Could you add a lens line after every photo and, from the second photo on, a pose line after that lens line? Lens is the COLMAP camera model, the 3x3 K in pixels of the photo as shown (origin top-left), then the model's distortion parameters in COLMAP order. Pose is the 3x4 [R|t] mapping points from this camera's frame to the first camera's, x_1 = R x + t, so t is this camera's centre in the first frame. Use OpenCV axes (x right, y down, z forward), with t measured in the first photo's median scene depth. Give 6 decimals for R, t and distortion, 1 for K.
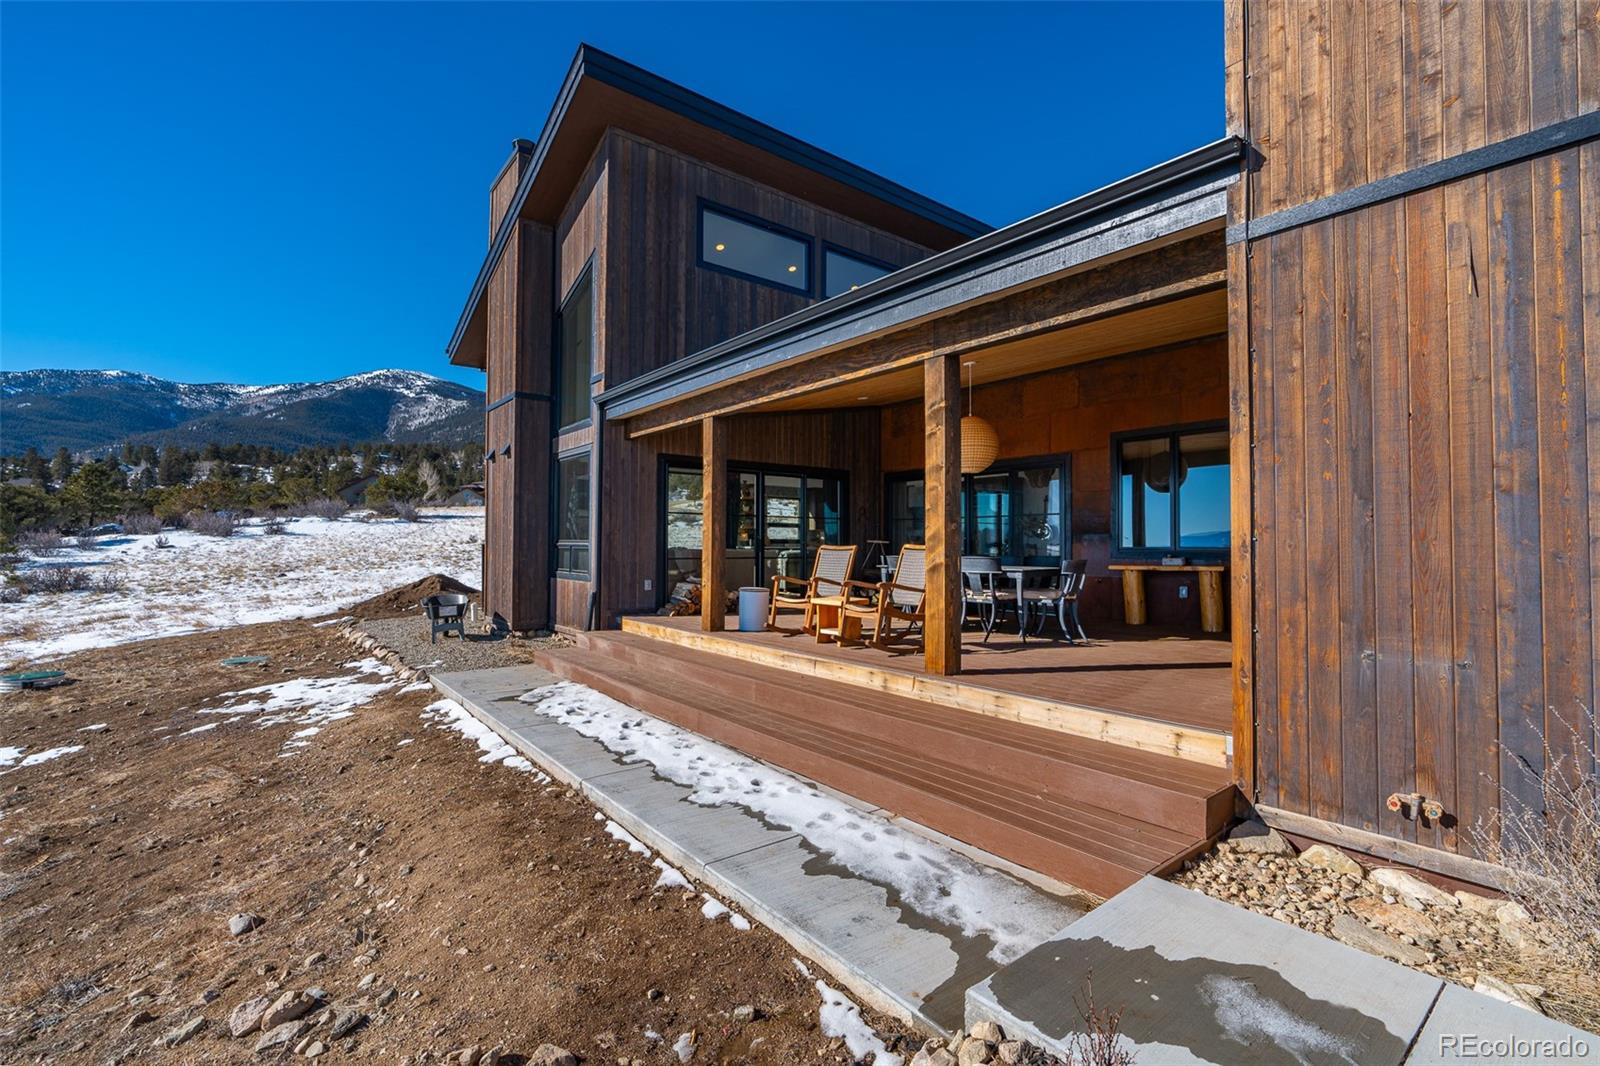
lens RADIAL K [[743.1, 0, 800.0], [0, 743.1, 533.0], [0, 0, 1]] dist [-0.003563, 0.000551]
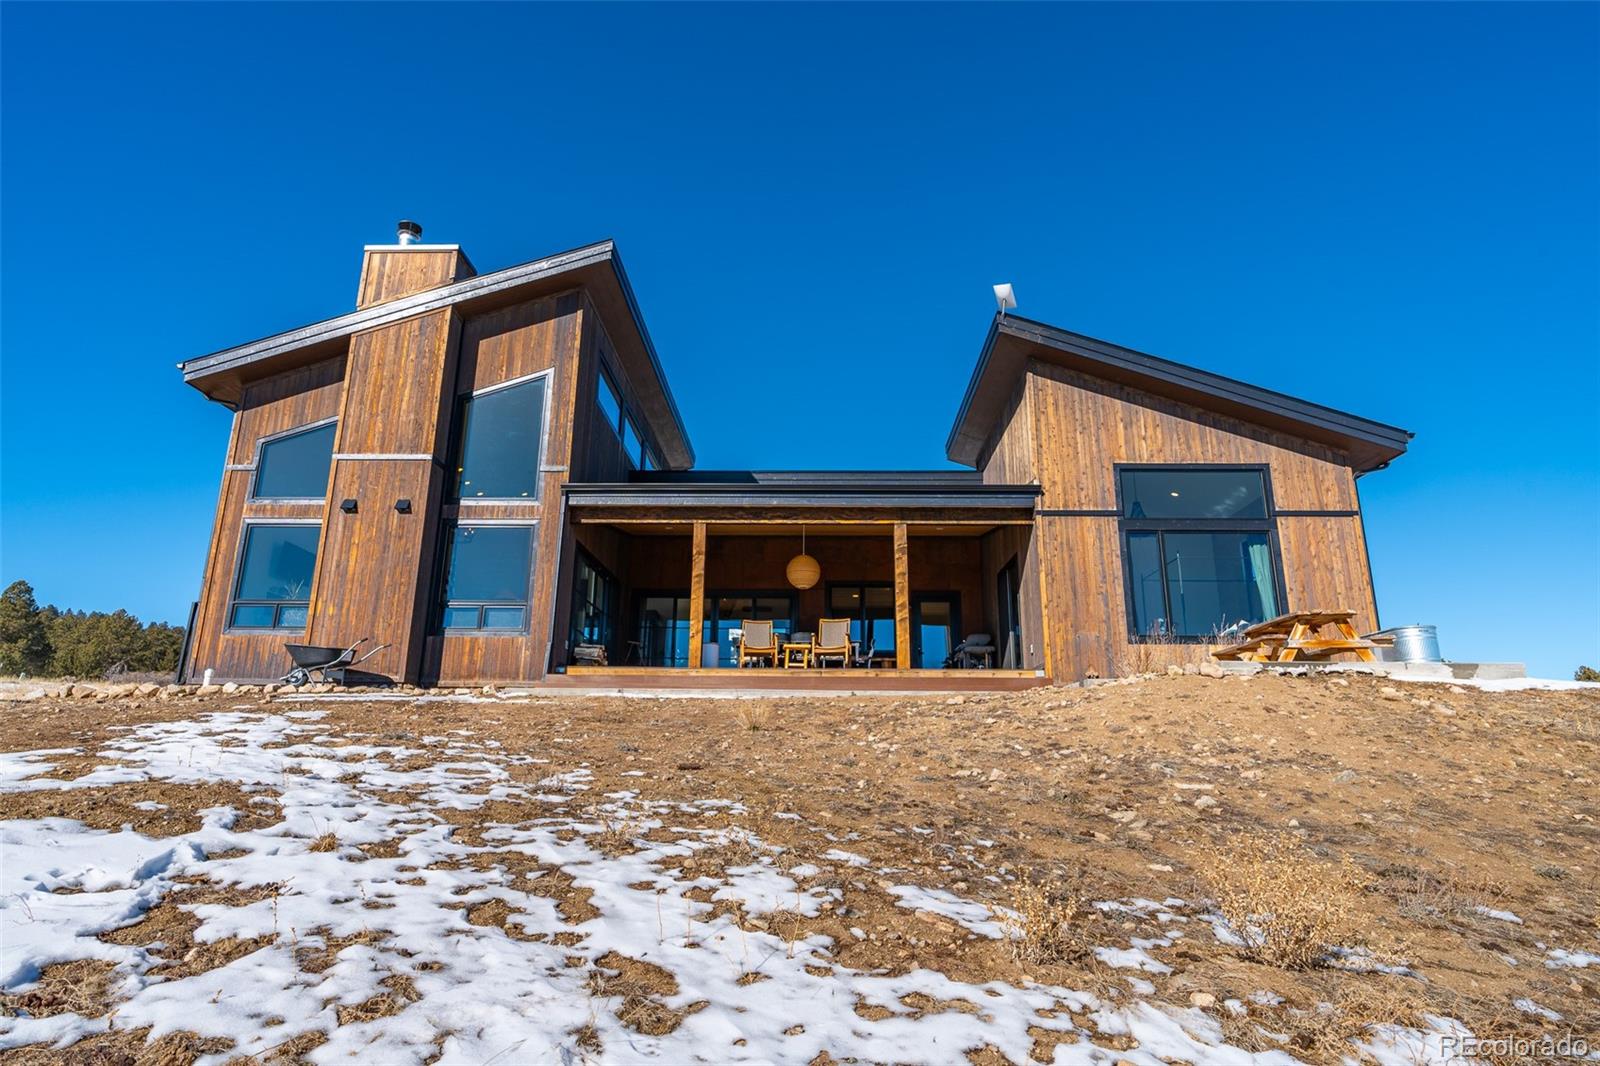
lens RADIAL K [[893.6, 0, 800.0], [0, 893.6, 533.0], [0, 0, 1]] dist [0.000086, -0.000004]
pose [[0.618286, 0.201330, 0.759729, -3.311821], [-0.018237, 0.970049, -0.242223, 0.720451], [-0.785741, 0.135908, 0.603440, -0.595731]]
